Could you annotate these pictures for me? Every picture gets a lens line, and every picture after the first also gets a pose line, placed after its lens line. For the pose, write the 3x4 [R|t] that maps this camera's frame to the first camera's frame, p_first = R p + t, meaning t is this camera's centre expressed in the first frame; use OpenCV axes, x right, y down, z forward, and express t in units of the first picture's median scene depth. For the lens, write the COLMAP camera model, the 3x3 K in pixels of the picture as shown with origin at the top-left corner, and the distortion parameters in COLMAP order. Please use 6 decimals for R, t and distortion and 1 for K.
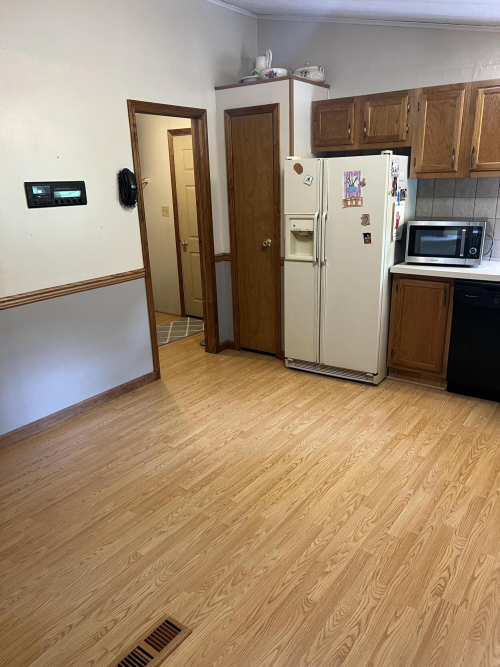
lens RADIAL K [[501.6, 0, 253.3], [0, 501.6, 336.5], [0, 0, 1]] dist [0.044149, -0.044967]
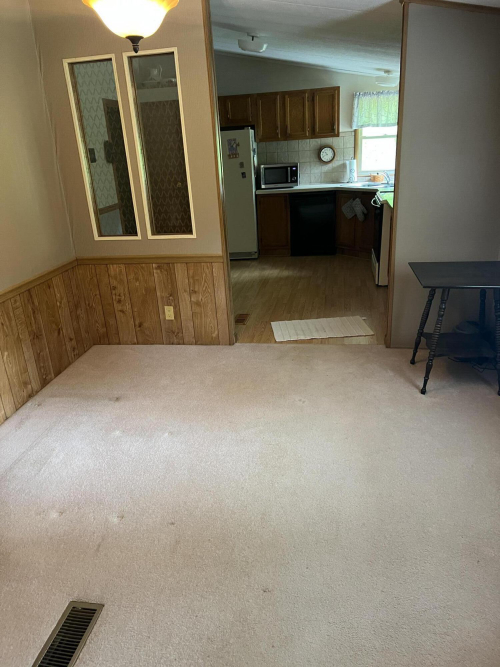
lens RADIAL K [[501.6, 0, 249.3], [0, 501.6, 332.2], [0, 0, 1]] dist [0.044149, -0.044967]
pose [[0.895179, -0.180302, 0.407609, -0.631132], [0.166184, 0.983599, 0.070116, 0.252868], [-0.413566, 0.004972, 0.910460, -0.711661]]
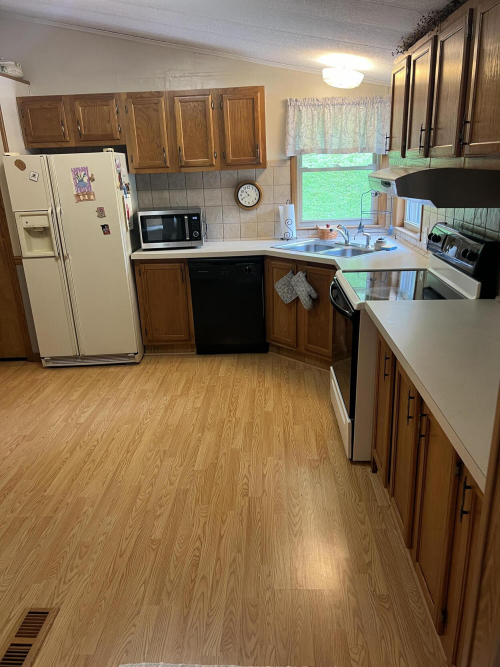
lens RADIAL K [[501.6, 0, 253.3], [0, 501.6, 335.7], [0, 0, 1]] dist [0.044149, -0.044967]
pose [[0.826892, -0.187272, 0.530264, -0.128906], [0.186490, 0.980882, 0.055603, 0.026123], [-0.530539, 0.052911, 0.846008, -0.065662]]
